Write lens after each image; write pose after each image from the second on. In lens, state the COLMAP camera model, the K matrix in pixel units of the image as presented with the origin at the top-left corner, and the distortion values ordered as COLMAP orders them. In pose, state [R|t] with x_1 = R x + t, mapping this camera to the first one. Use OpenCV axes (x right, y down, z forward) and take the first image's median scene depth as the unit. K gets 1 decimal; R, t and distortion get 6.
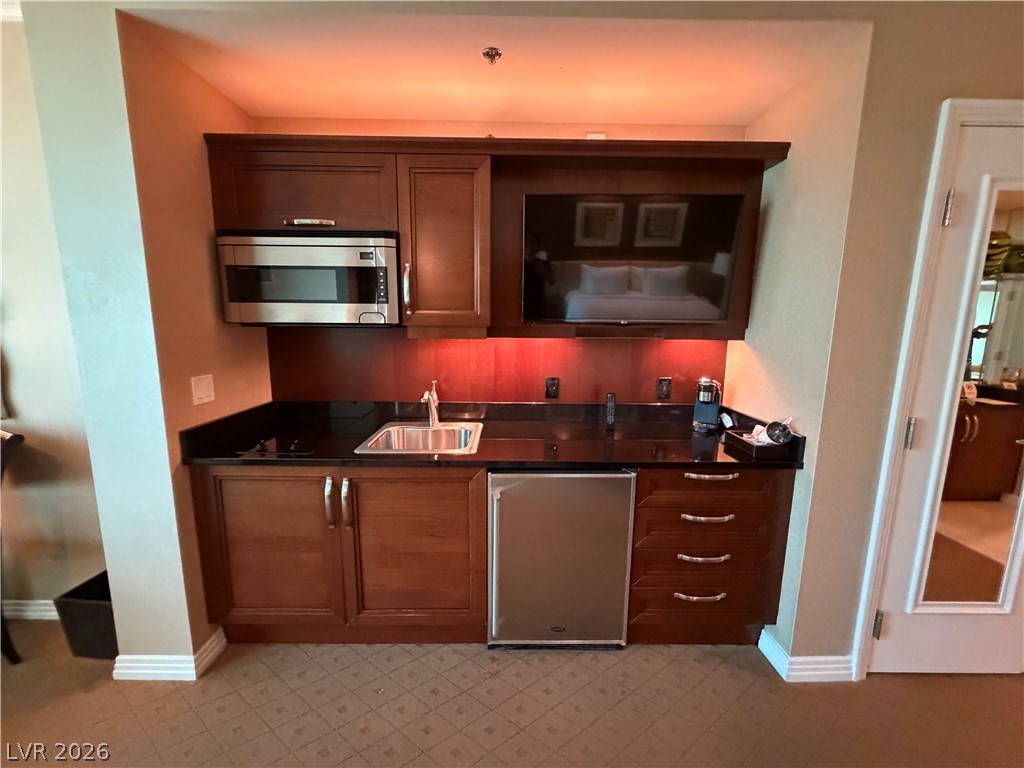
lens RADIAL K [[409.2, 0, 509.7], [0, 409.2, 386.0], [0, 0, 1]] dist [-0.000512, 0.000013]
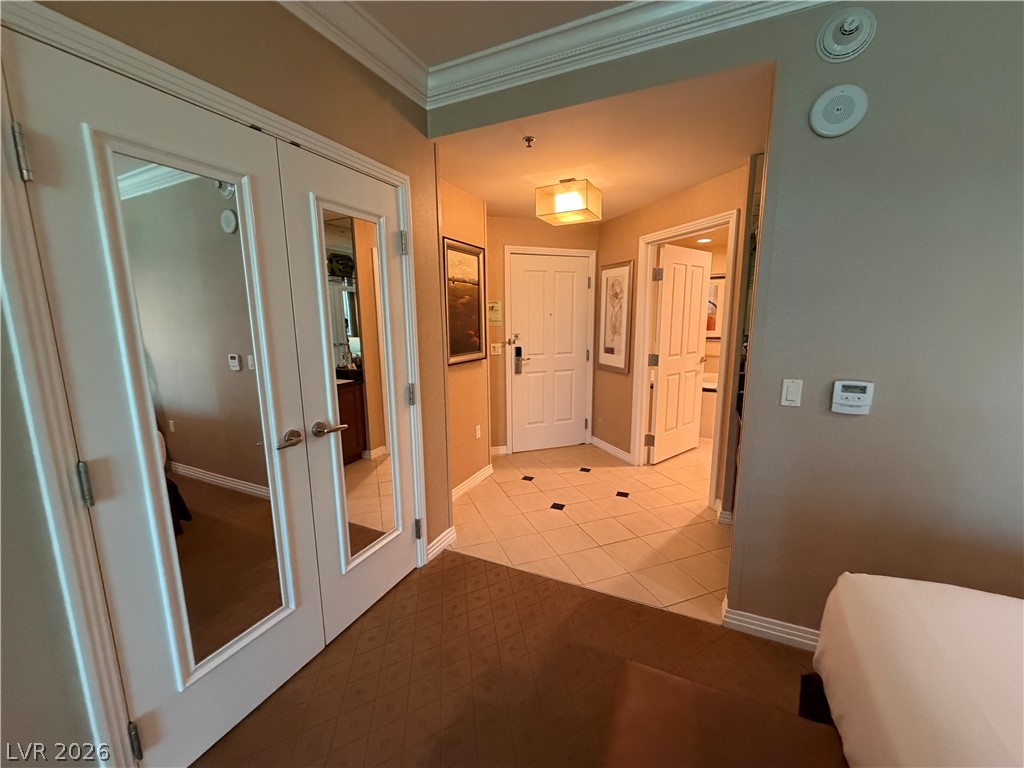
lens RADIAL K [[405.9, 0, 510.6], [0, 405.9, 385.5], [0, 0, 1]] dist [-0.001259, 0.000144]
pose [[0.433246, -0.165654, 0.885921, 0.651940], [0.153100, 0.982205, 0.108787, -0.012117], [-0.888177, 0.088503, 0.450898, 0.028845]]
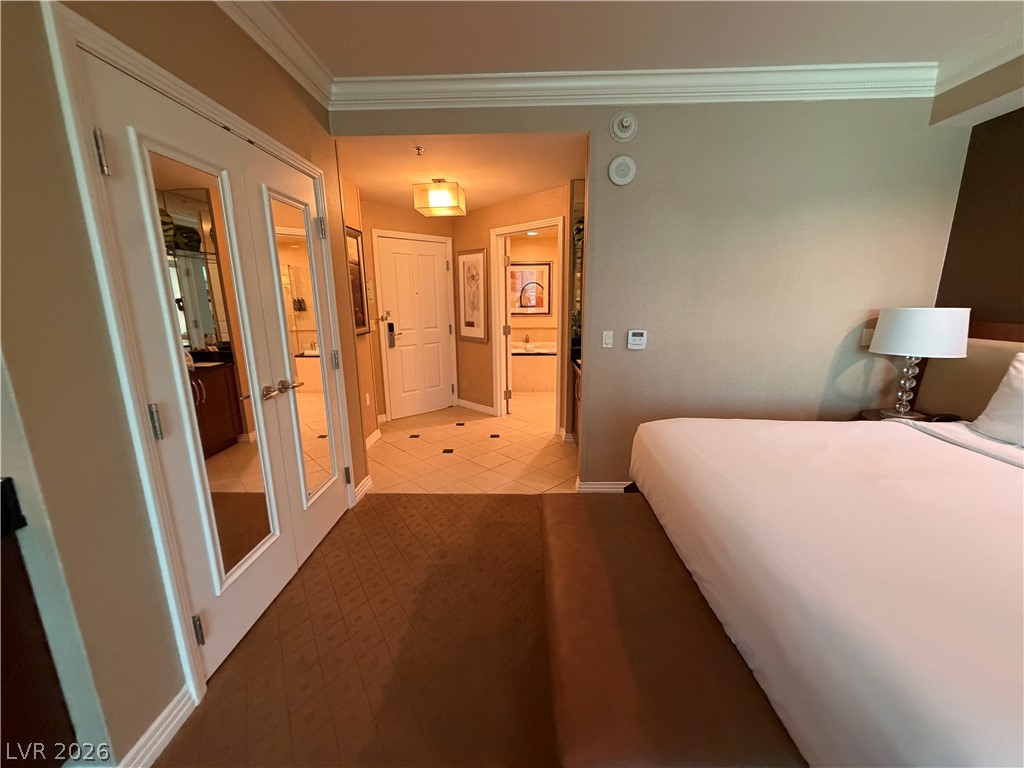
lens RADIAL K [[405.9, 0, 510.6], [0, 405.9, 385.5], [0, 0, 1]] dist [-0.001259, 0.000144]
pose [[0.033284, -0.224551, 0.973894, 0.168541], [0.164617, 0.962357, 0.216265, -0.019817], [-0.985796, 0.153121, 0.068996, 0.171273]]
